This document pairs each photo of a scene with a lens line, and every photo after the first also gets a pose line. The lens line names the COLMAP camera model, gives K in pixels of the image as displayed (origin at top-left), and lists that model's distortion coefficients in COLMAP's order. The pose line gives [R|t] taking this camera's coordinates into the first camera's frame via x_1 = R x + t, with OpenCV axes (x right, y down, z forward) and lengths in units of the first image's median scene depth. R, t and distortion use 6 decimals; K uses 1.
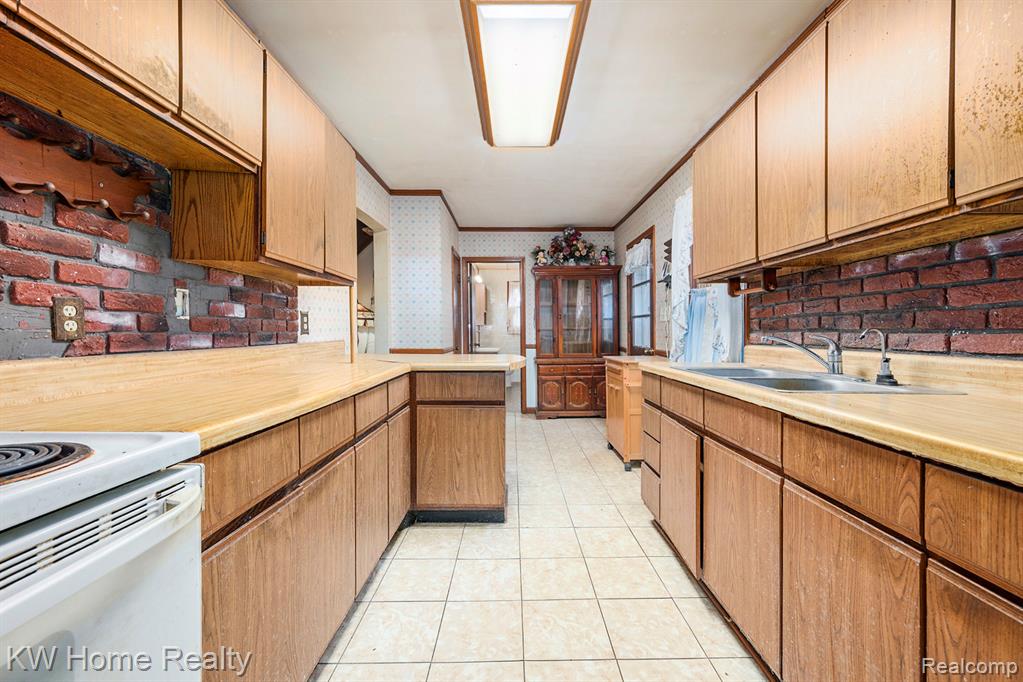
lens RADIAL K [[405.4, 0, 515.7], [0, 405.4, 335.5], [0, 0, 1]] dist [0.002494, 0.000102]
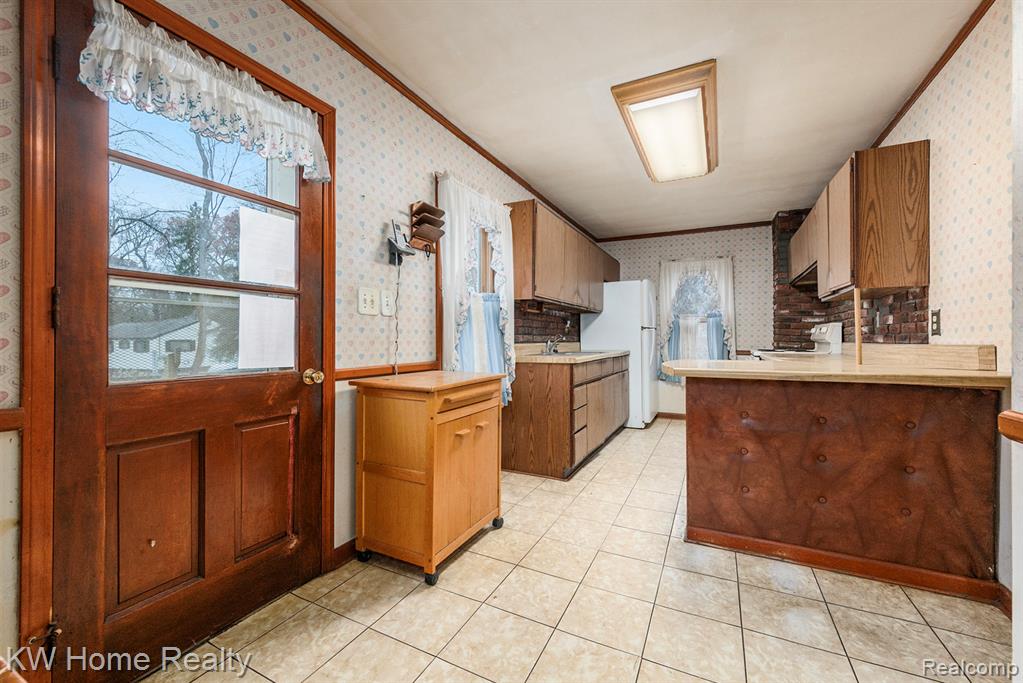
lens RADIAL K [[405.4, 0, 506.4], [0, 405.4, 337.6], [0, 0, 1]] dist [0.002494, 0.000102]
pose [[-0.882795, 0.002608, 0.469751, -0.179153], [0.006474, 0.999957, 0.006614, -0.016827], [-0.469714, 0.008880, -0.882774, 3.845238]]
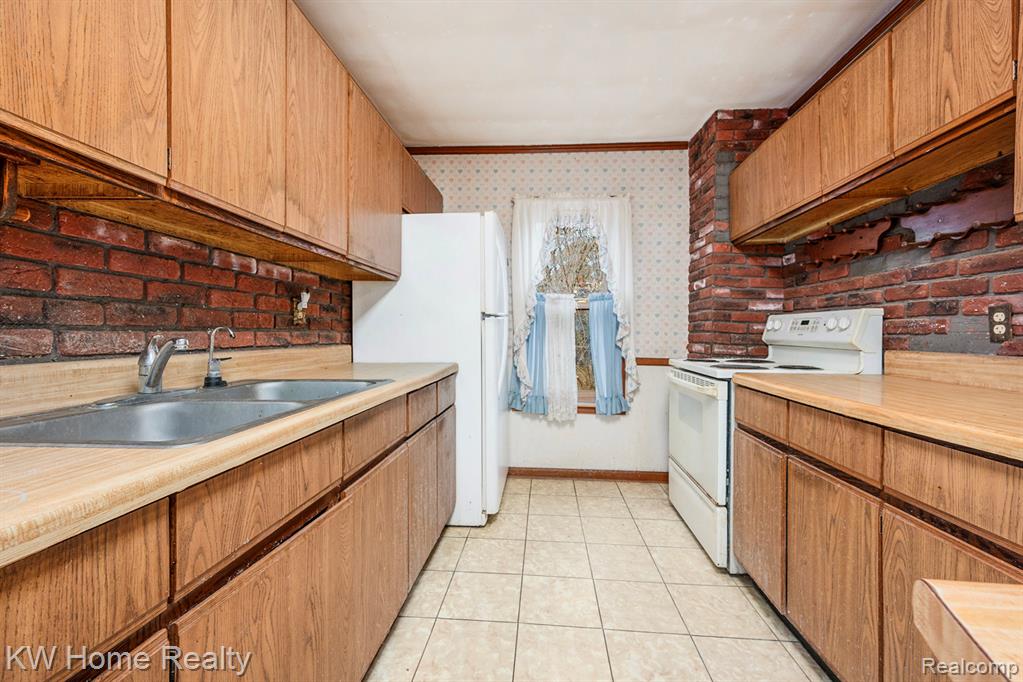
lens RADIAL K [[405.4, 0, 504.4], [0, 405.4, 333.9], [0, 0, 1]] dist [0.002494, 0.000102]
pose [[-0.994400, -0.006098, 0.105510, 0.170209], [-0.004653, 0.999892, 0.013940, -0.016055], [-0.105583, 0.013371, -0.994321, 1.836521]]
